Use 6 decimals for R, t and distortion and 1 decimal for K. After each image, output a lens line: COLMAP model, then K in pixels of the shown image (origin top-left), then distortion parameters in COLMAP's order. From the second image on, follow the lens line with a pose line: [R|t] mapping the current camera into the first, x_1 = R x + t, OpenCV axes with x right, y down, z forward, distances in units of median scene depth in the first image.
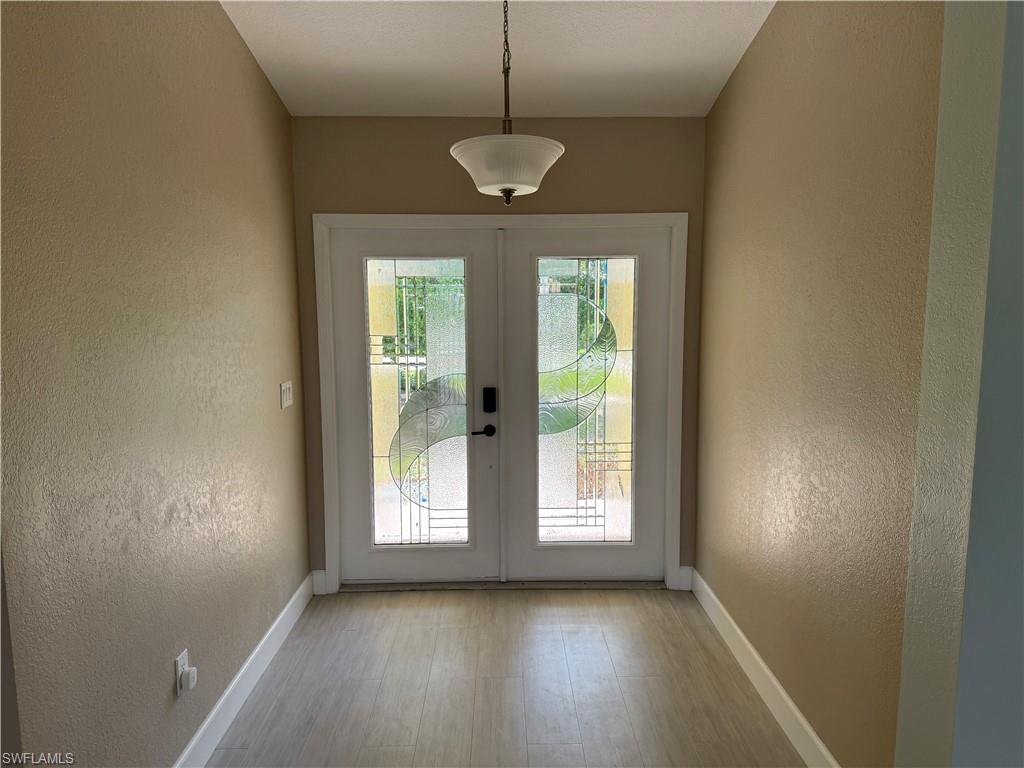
lens RADIAL K [[711.9, 0, 512.0], [0, 711.9, 384.0], [0, 0, 1]] dist [0.090242, -0.129877]
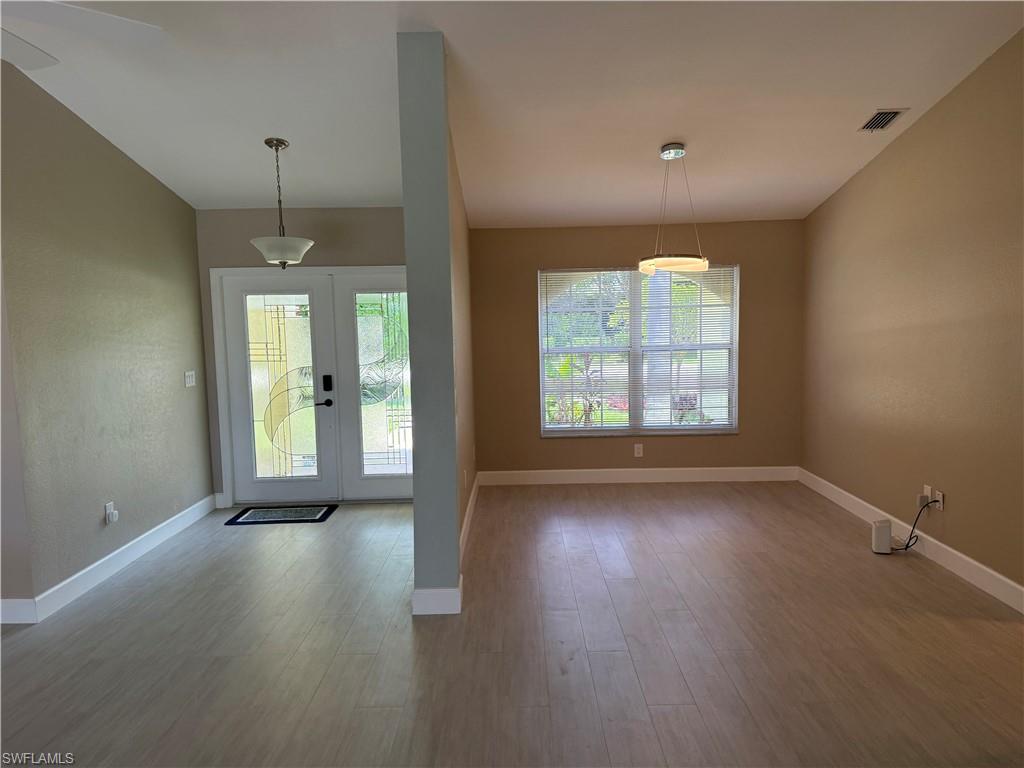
lens RADIAL K [[718.8, 0, 512.0], [0, 718.8, 384.0], [0, 0, 1]] dist [0.048290, -0.001519]
pose [[0.999691, -0.016628, -0.018467, 0.410660], [0.016151, 0.999540, -0.025686, 0.072710], [0.018886, 0.025380, 0.999499, -0.586265]]
